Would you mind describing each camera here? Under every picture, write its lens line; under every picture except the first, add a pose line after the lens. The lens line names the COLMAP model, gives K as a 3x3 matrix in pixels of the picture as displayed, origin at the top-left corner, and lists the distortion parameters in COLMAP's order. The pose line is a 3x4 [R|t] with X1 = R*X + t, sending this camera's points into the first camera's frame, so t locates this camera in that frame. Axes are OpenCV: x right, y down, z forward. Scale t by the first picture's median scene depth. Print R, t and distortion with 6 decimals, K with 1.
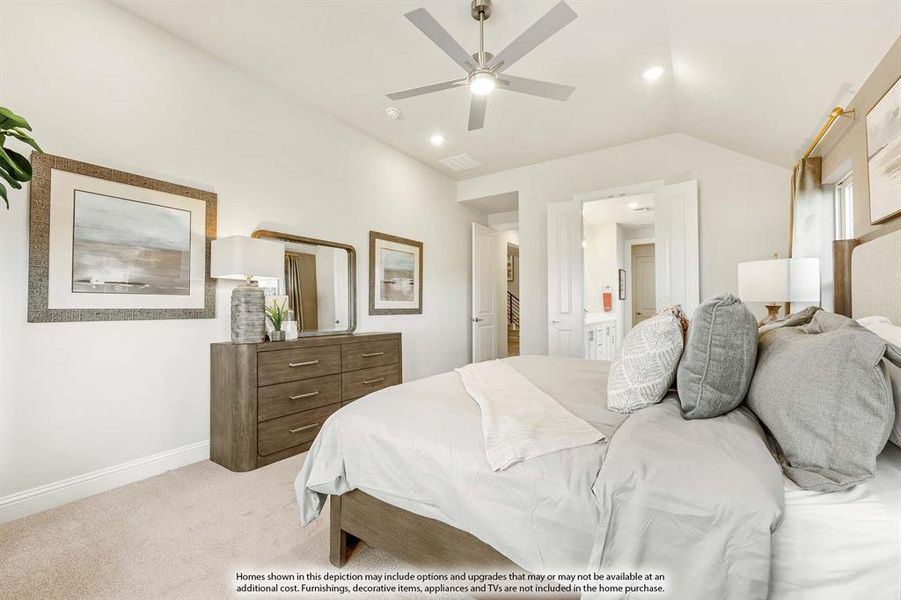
lens RADIAL K [[379.4, 0, 445.8], [0, 379.4, 302.4], [0, 0, 1]] dist [0.000125, -0.000024]
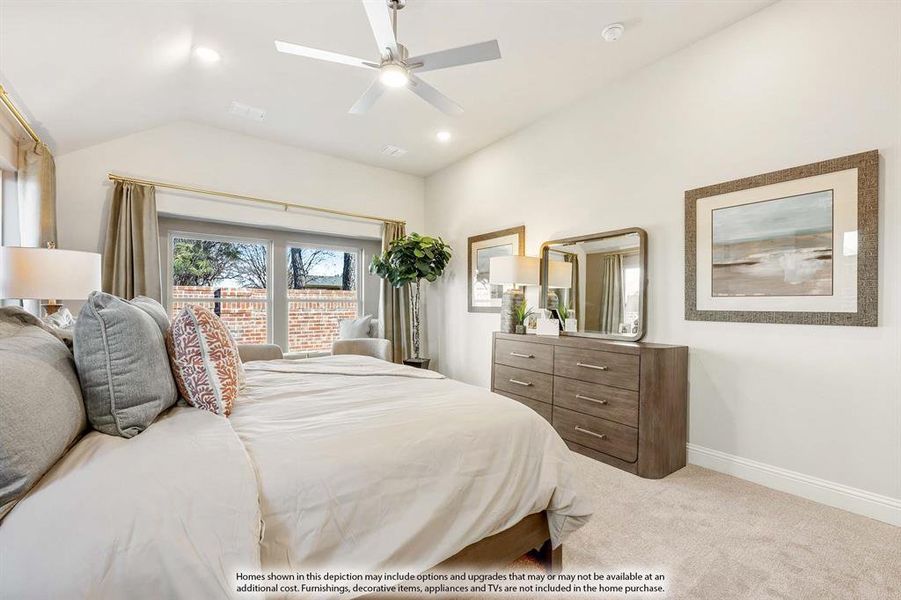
lens RADIAL K [[379.4, 0, 445.8], [0, 379.4, 302.4], [0, 0, 1]] dist [0.000125, -0.000024]
pose [[-0.338027, -0.013463, -0.941040, 0.544438], [-0.000646, 0.999901, -0.014073, 0.012364], [0.941136, -0.004149, -0.338003, 0.808914]]
